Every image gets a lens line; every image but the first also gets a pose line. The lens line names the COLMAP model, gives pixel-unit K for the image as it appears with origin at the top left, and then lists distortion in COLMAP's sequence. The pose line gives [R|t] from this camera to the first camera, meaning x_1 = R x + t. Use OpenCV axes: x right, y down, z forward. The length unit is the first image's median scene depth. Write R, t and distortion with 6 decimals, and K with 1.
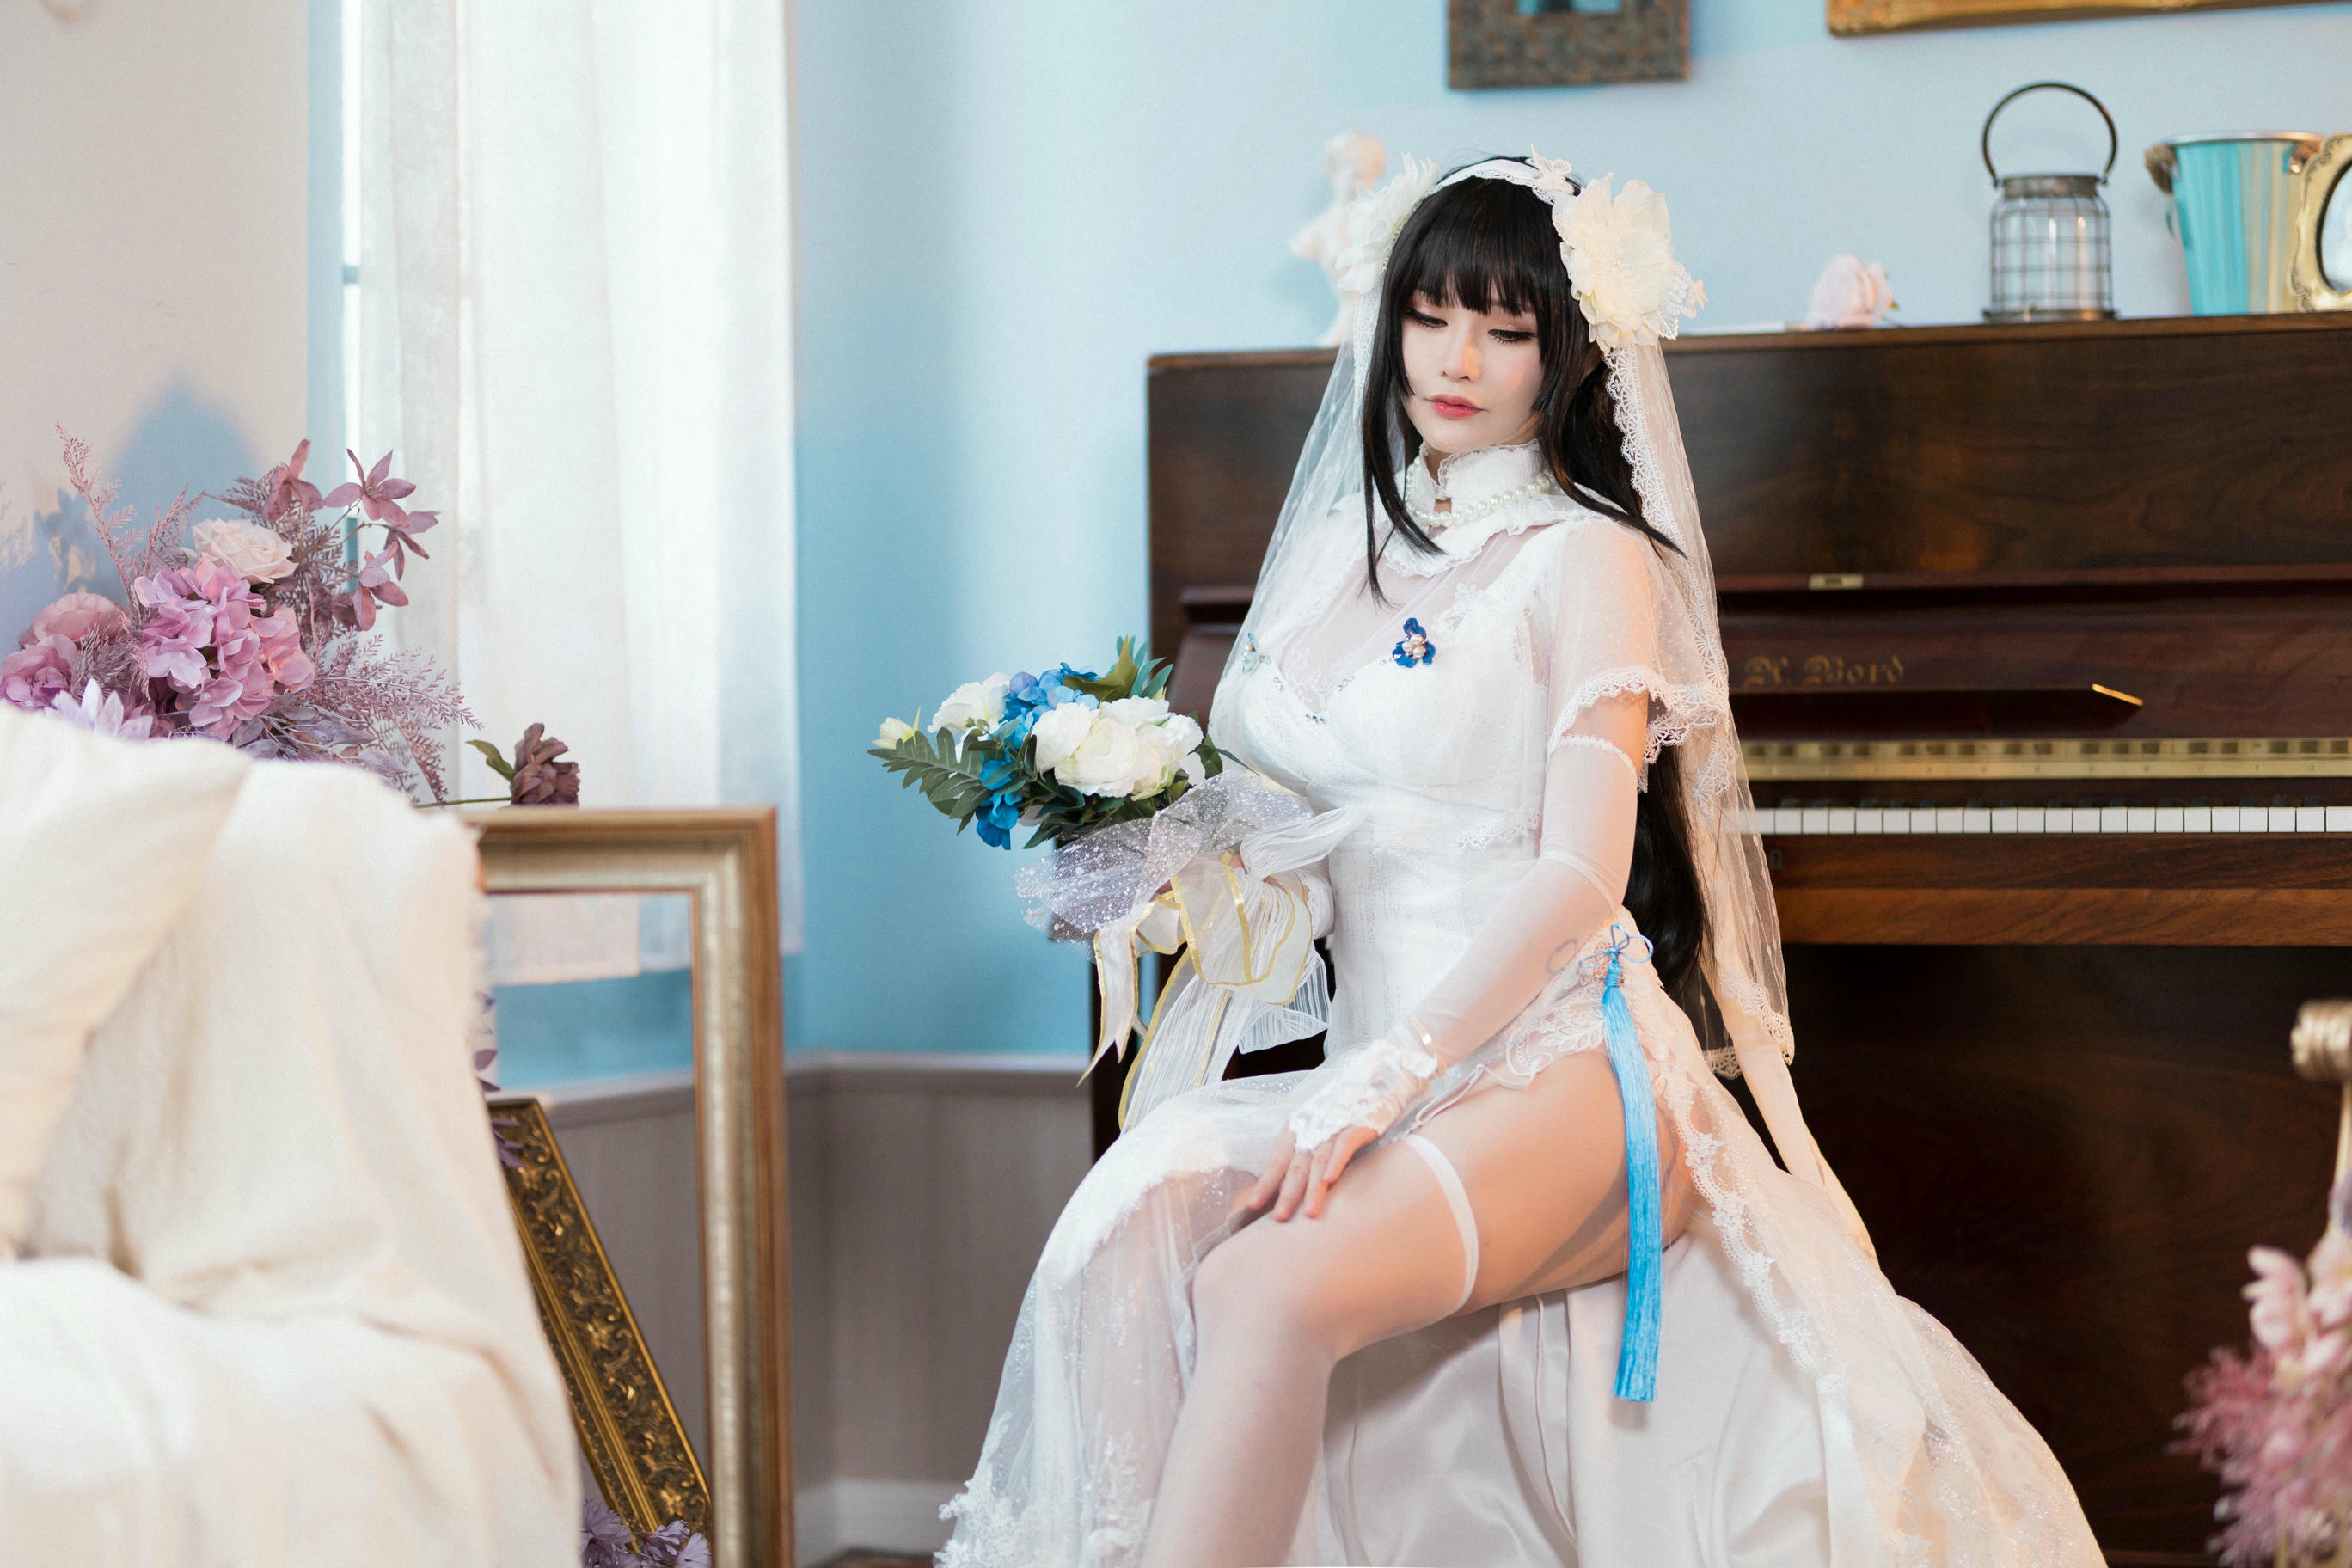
lens RADIAL K [[5003.5, 0, 1085.4], [0, 5003.5, 785.4], [0, 0, 1]] dist [-0.052672, -0.006400]
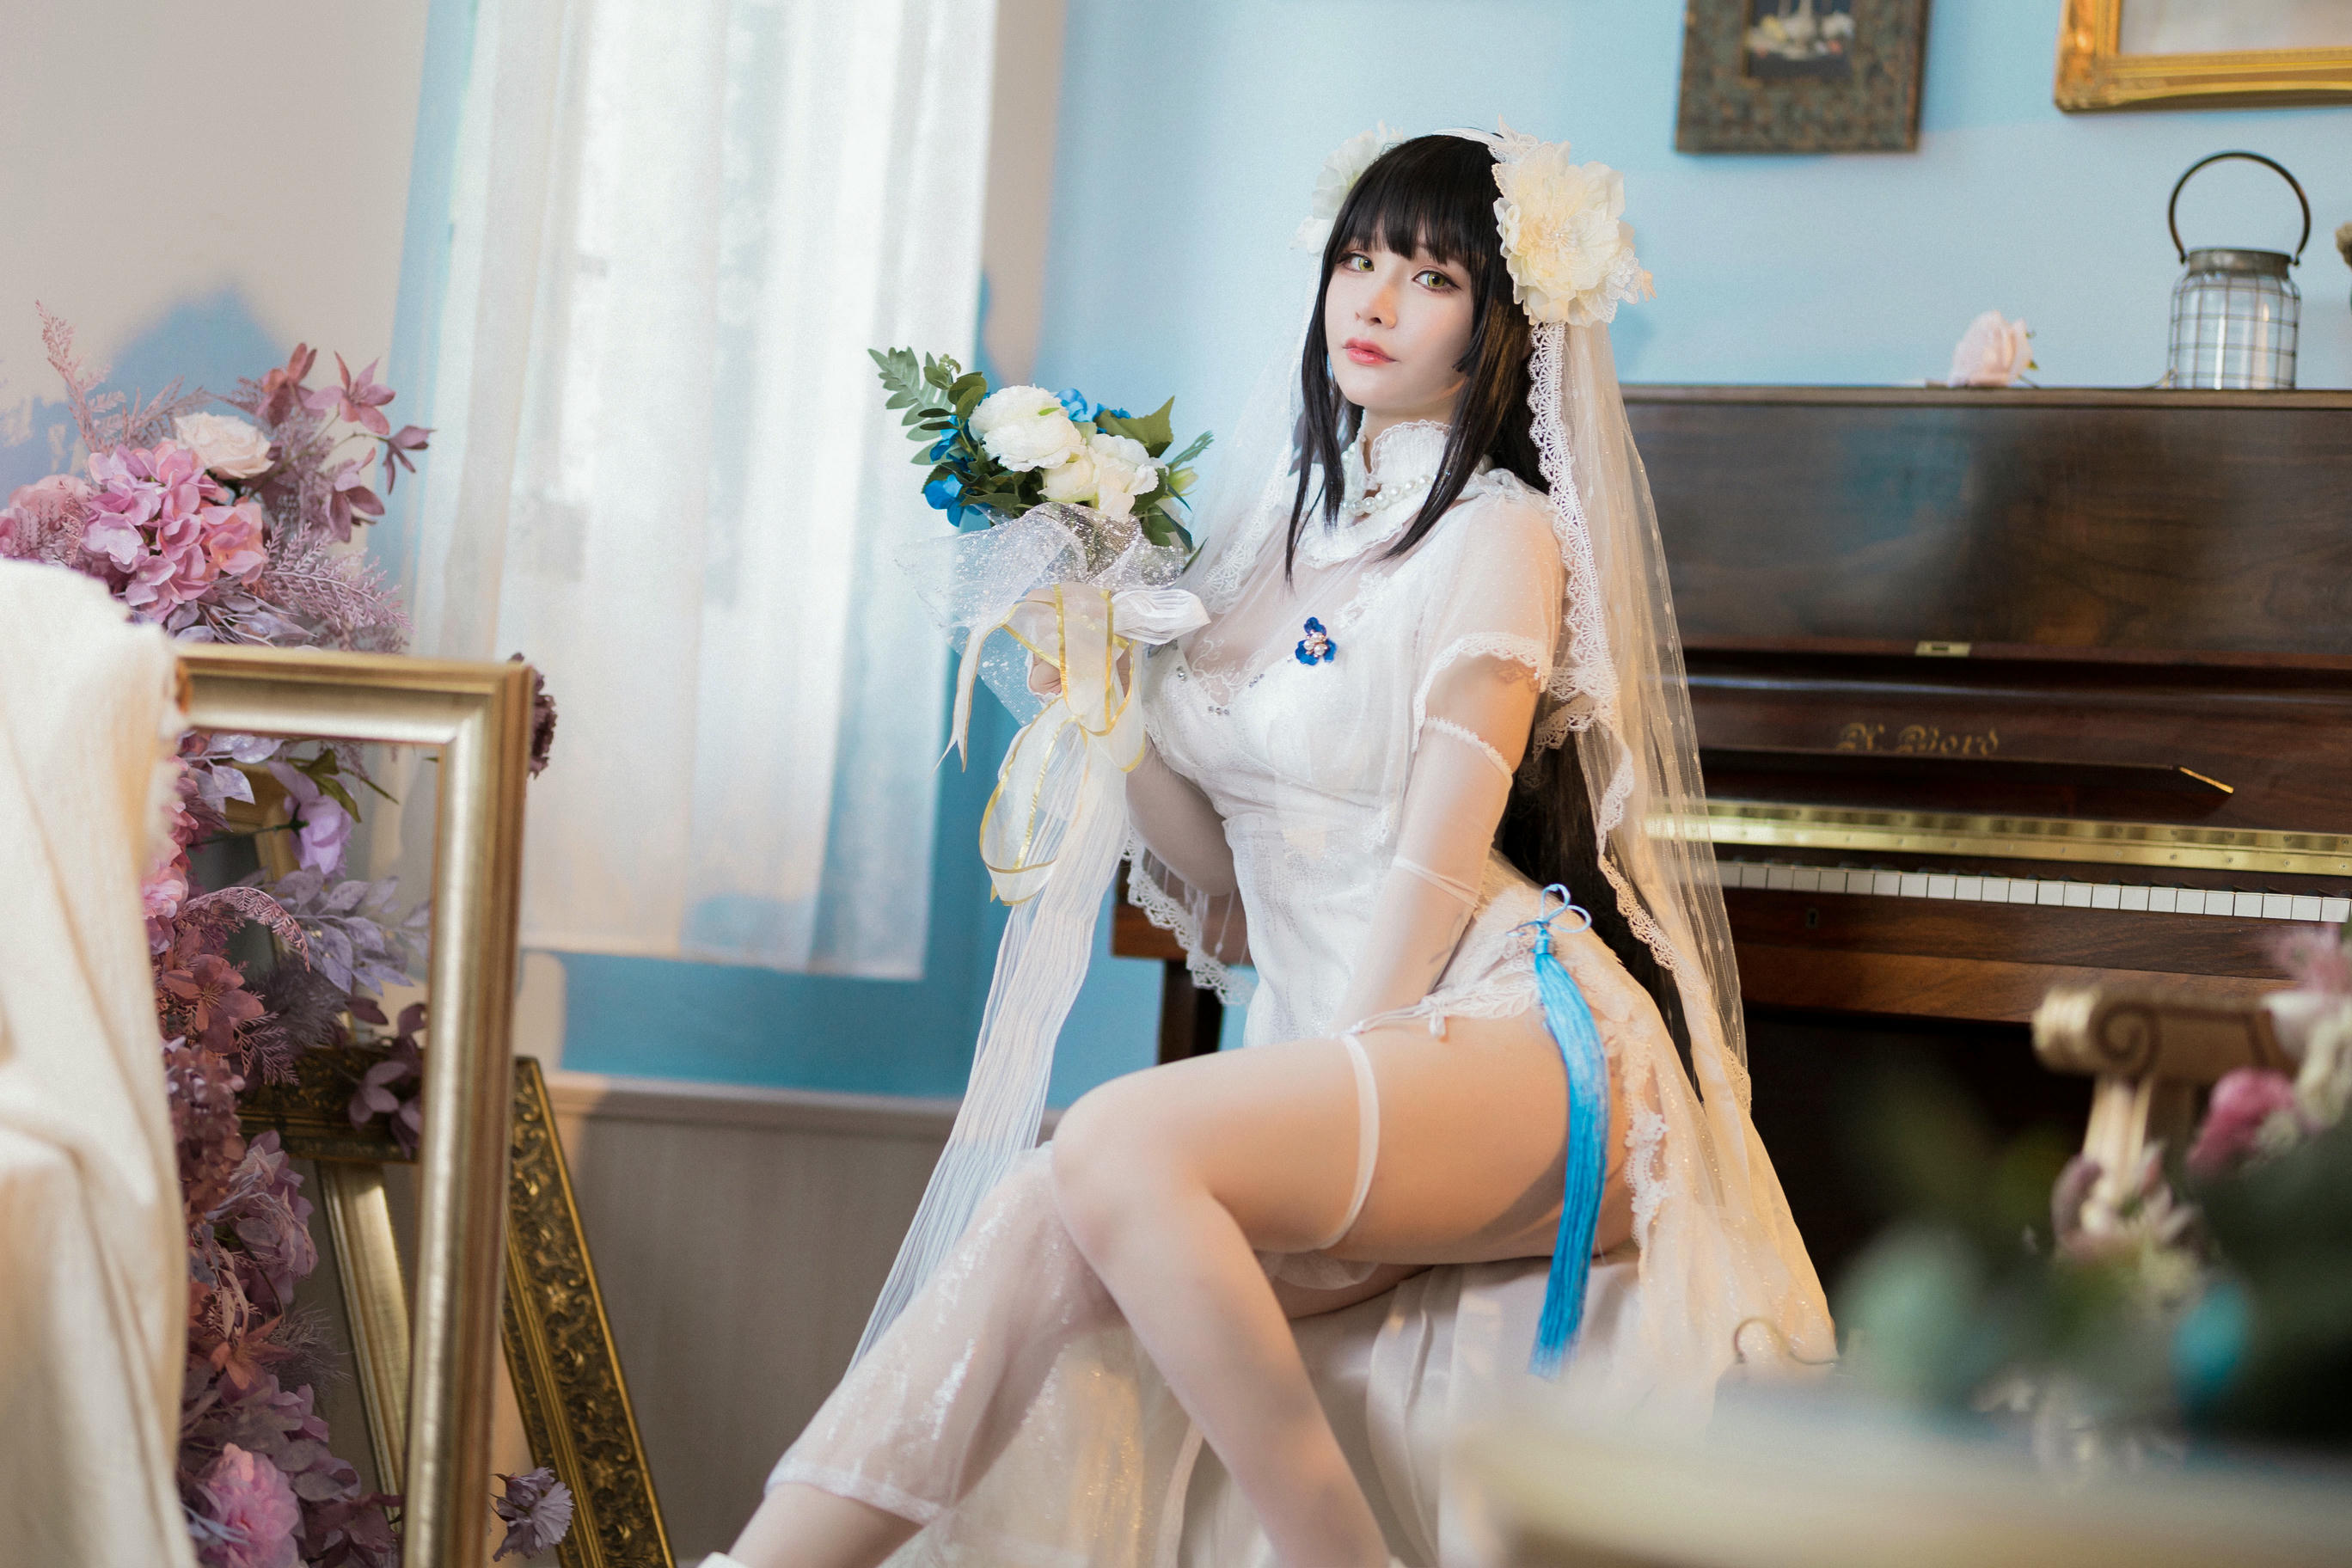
lens RADIAL K [[5003.5, 0, 1085.4], [0, 5003.5, 785.4], [0, 0, 1]] dist [-0.052672, -0.006400]
pose [[0.983204, 0.083830, -0.162119, 0.153122], [-0.093131, 0.994365, -0.050639, 0.050031], [0.156961, 0.064886, 0.985471, 0.048435]]
